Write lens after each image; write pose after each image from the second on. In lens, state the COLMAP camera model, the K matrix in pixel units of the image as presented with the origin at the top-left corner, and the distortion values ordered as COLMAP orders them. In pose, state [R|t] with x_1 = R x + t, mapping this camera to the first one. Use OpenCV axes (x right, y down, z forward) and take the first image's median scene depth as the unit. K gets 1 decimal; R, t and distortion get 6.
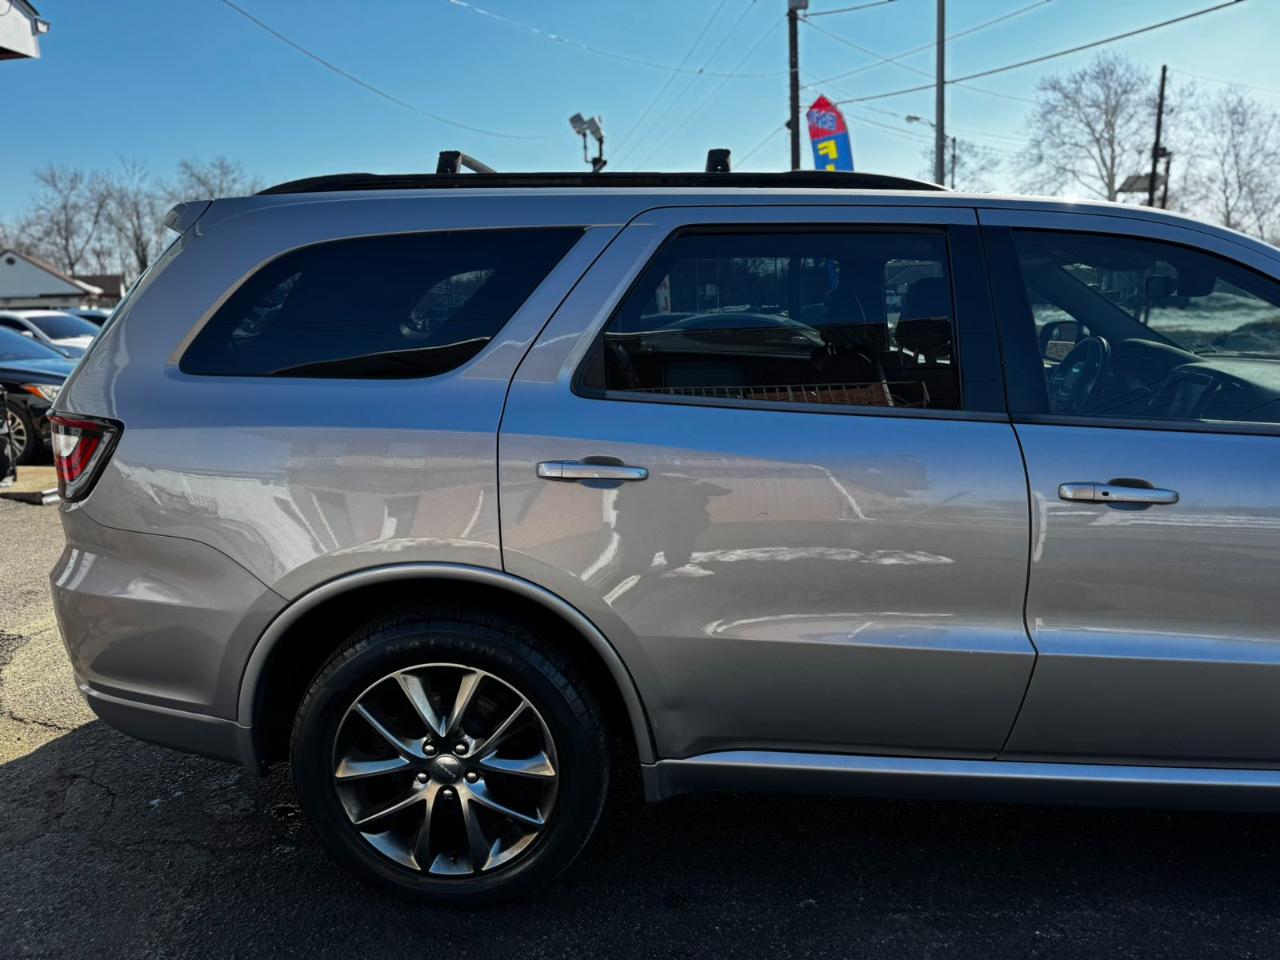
lens RADIAL K [[905.6, 0, 636.8], [0, 905.6, 472.5], [0, 0, 1]] dist [0.035414, -0.047632]
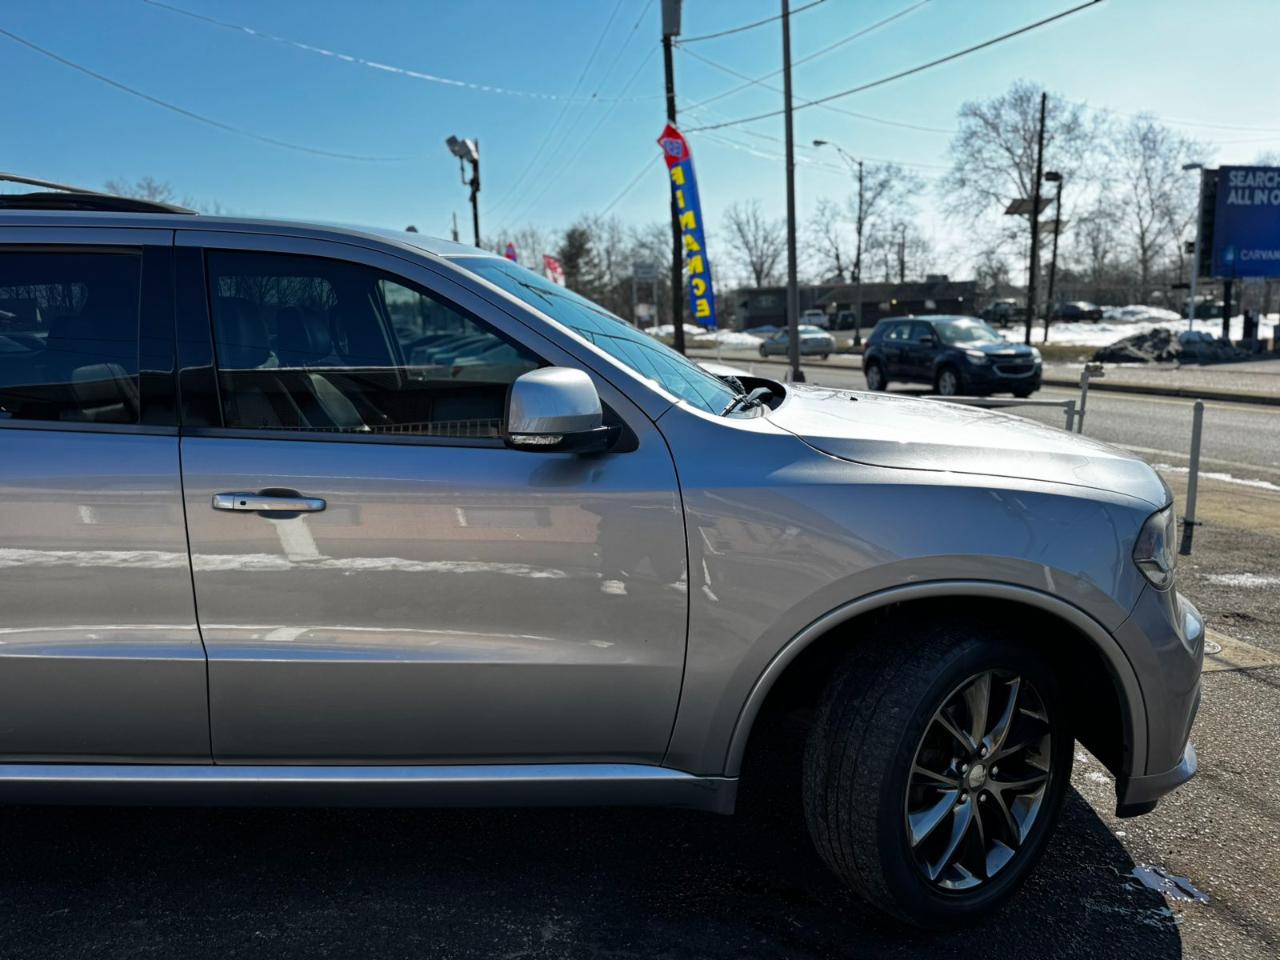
lens RADIAL K [[905.6, 0, 648.6], [0, 905.6, 477.8], [0, 0, 1]] dist [0.035414, -0.047632]
pose [[0.998181, -0.015328, 0.058315, 0.110500], [0.016288, 0.999739, -0.016014, 0.002231], [-0.058054, 0.016935, 0.998170, -0.007739]]
